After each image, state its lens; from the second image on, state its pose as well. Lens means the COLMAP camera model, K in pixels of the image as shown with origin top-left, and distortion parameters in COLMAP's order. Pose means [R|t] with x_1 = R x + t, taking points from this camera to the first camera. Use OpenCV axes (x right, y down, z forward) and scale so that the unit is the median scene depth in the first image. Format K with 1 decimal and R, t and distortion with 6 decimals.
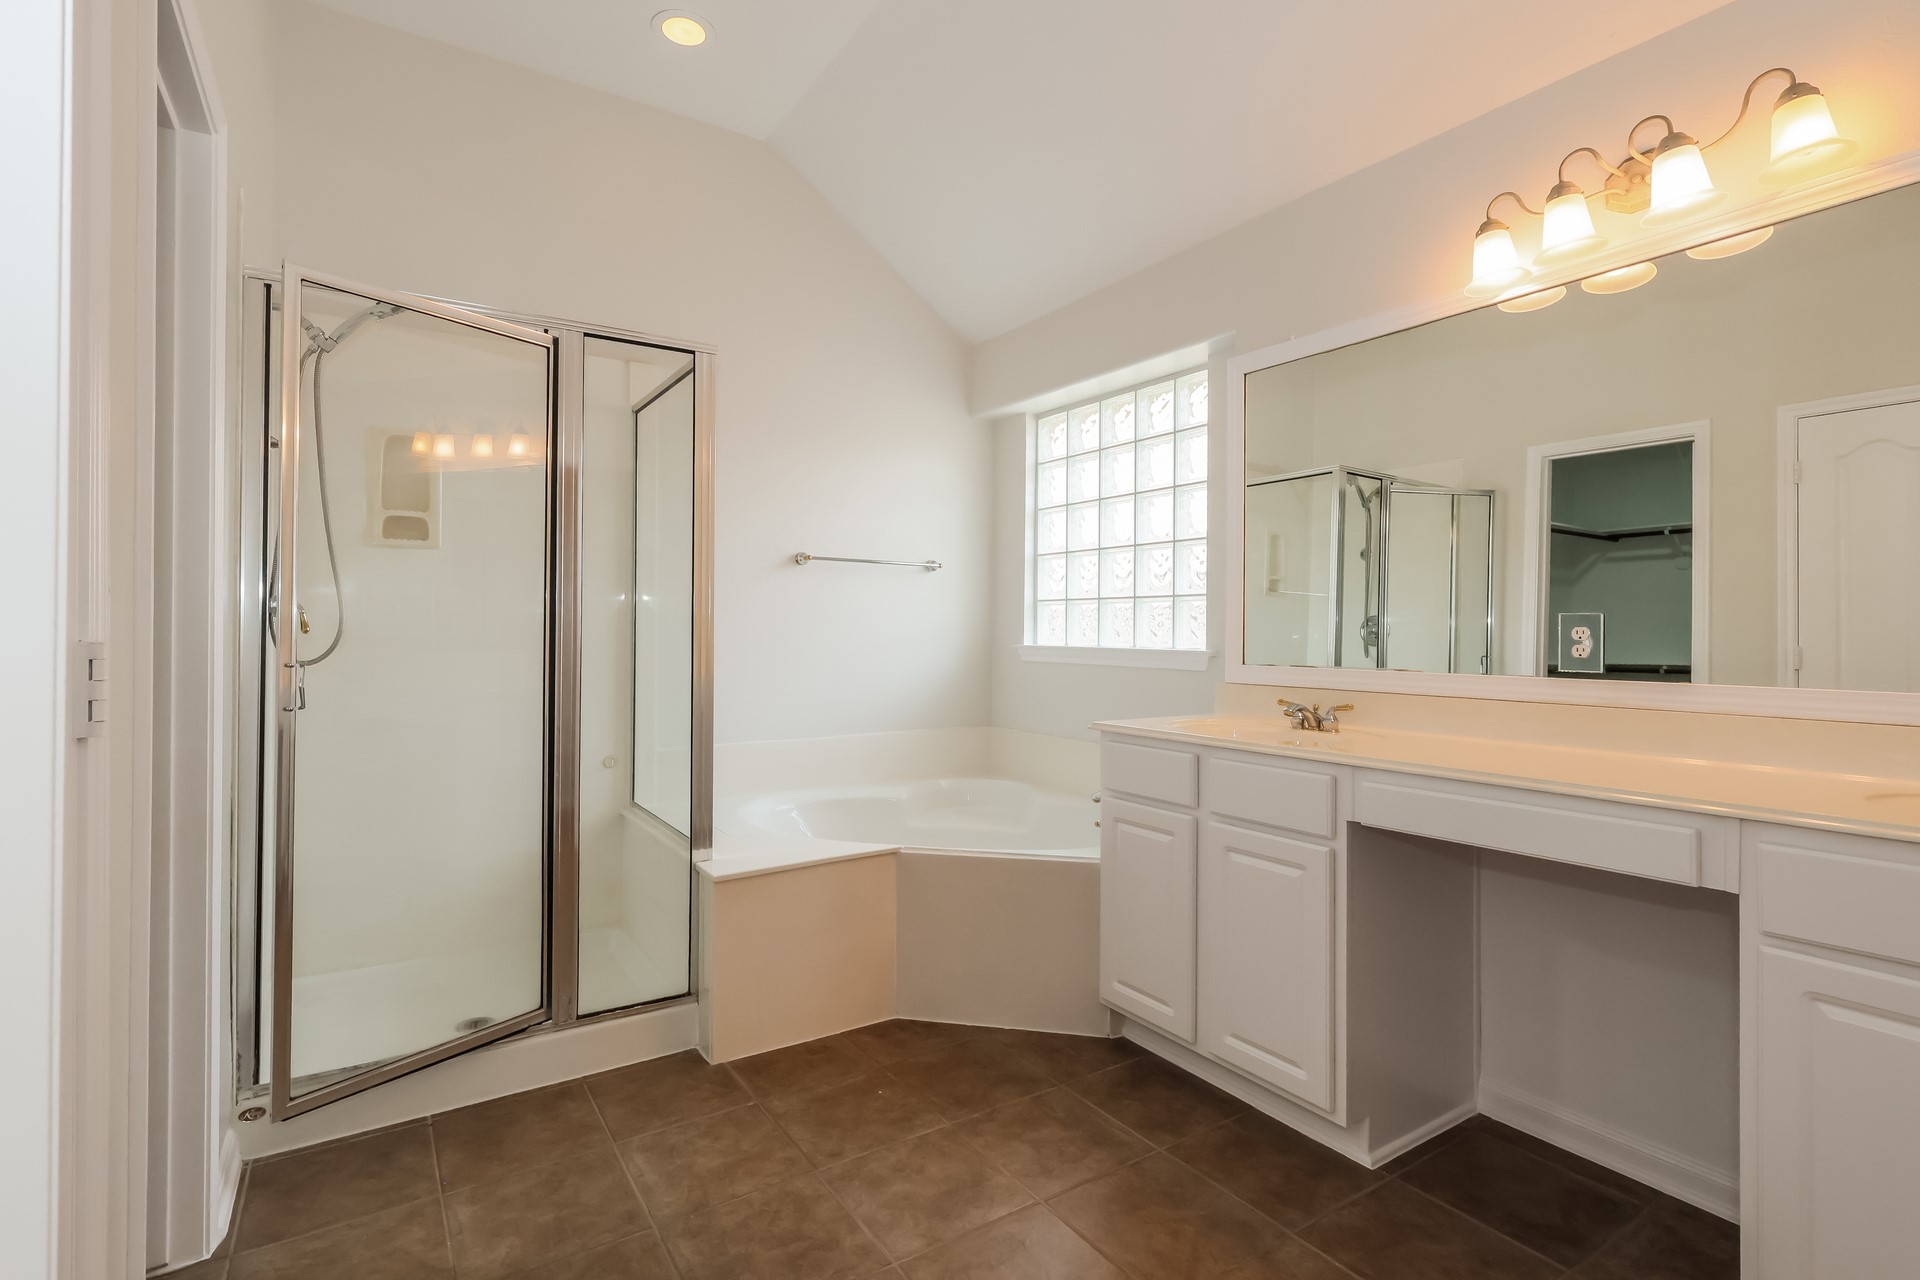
lens RADIAL K [[898.7, 0, 952.3], [0, 898.7, 625.7], [0, 0, 1]] dist [-0.001748, 0.000081]
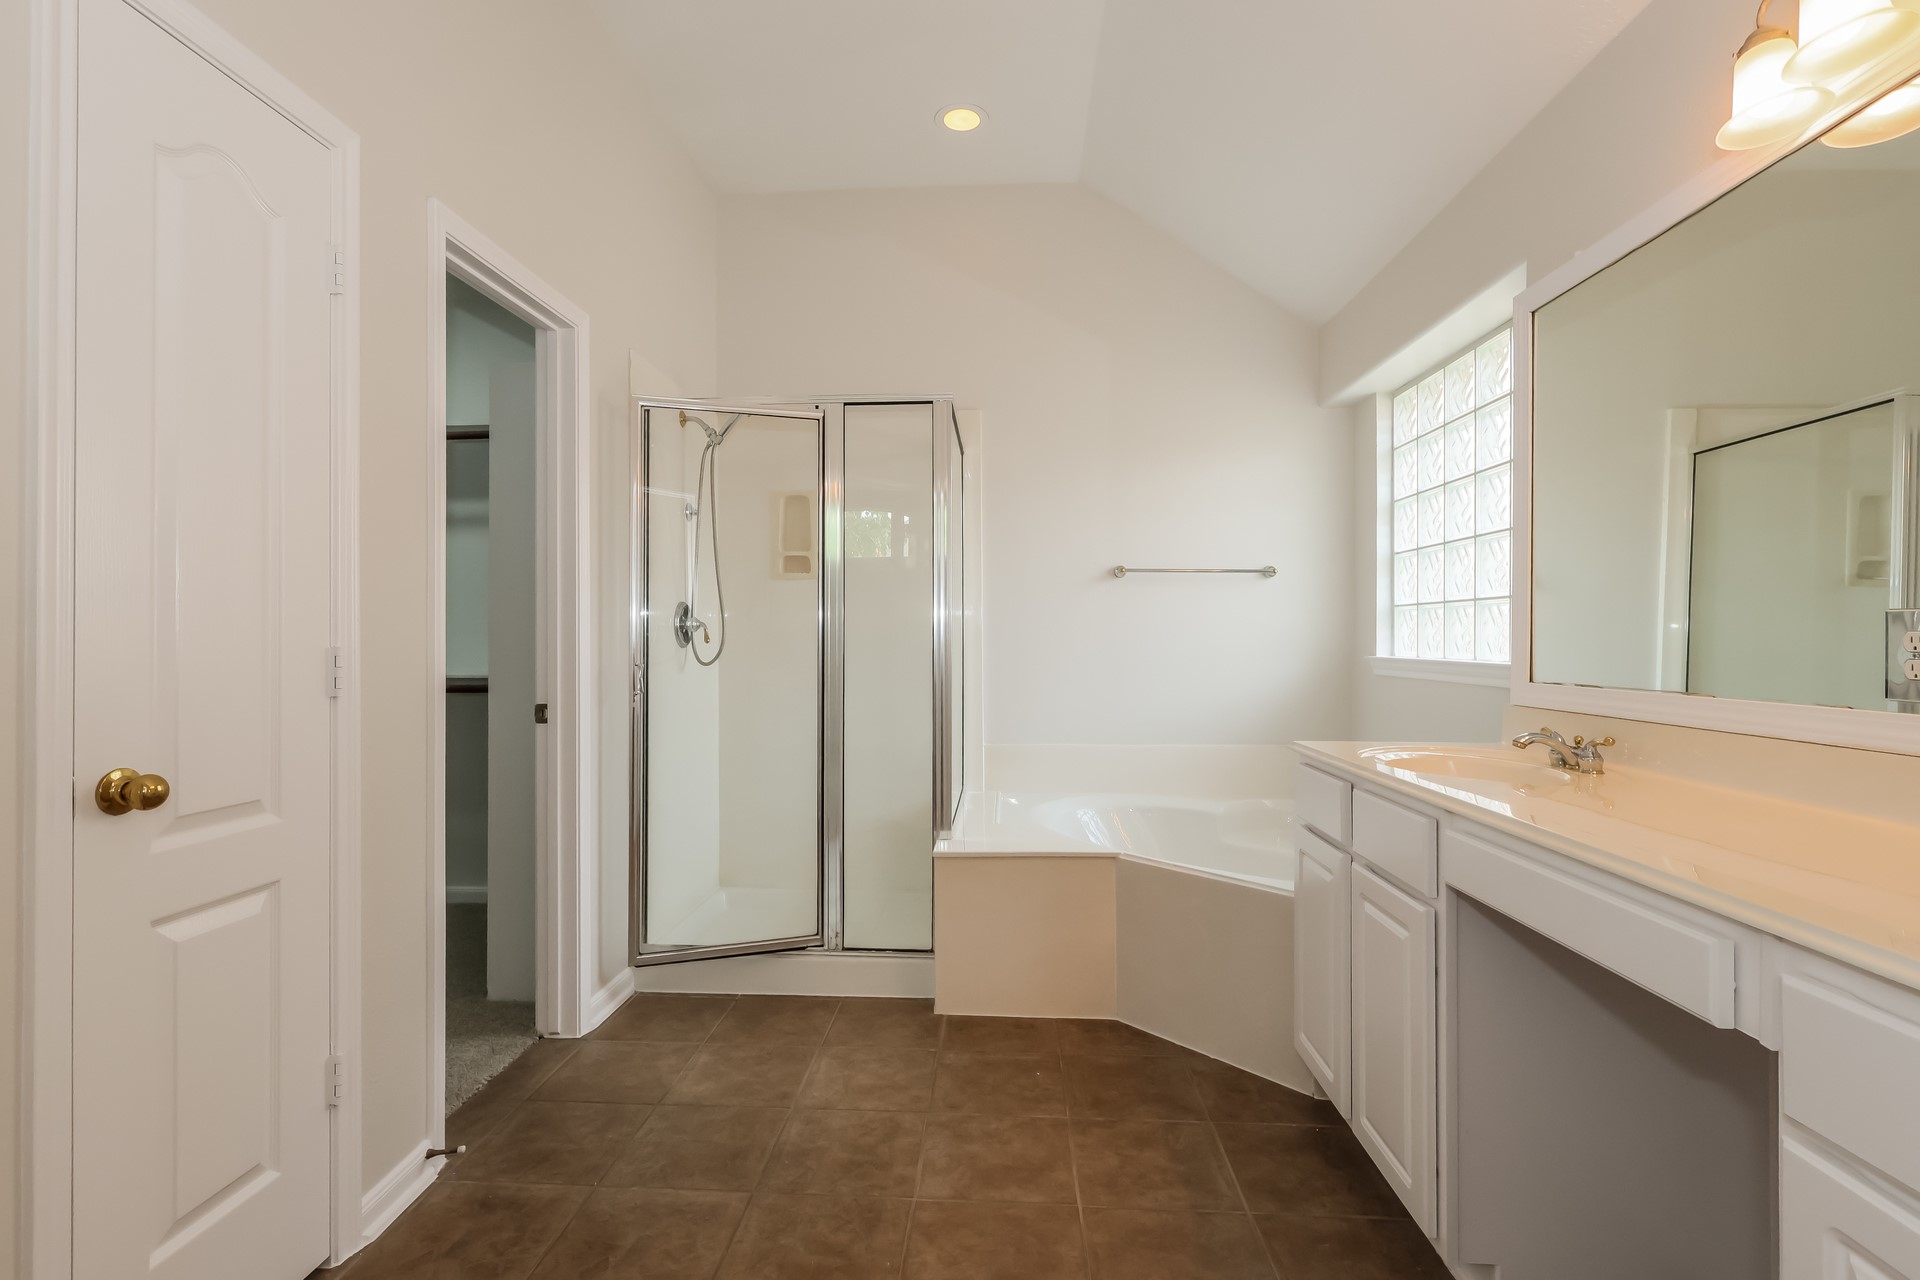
lens RADIAL K [[889.6, 0, 951.8], [0, 889.6, 638.7], [0, 0, 1]] dist [-0.000767, 0.000452]
pose [[0.808235, -0.003527, -0.588850, 0.429203], [0.004932, 0.999988, 0.000780, 0.001997], [0.588840, -0.003535, 0.808242, 0.082813]]
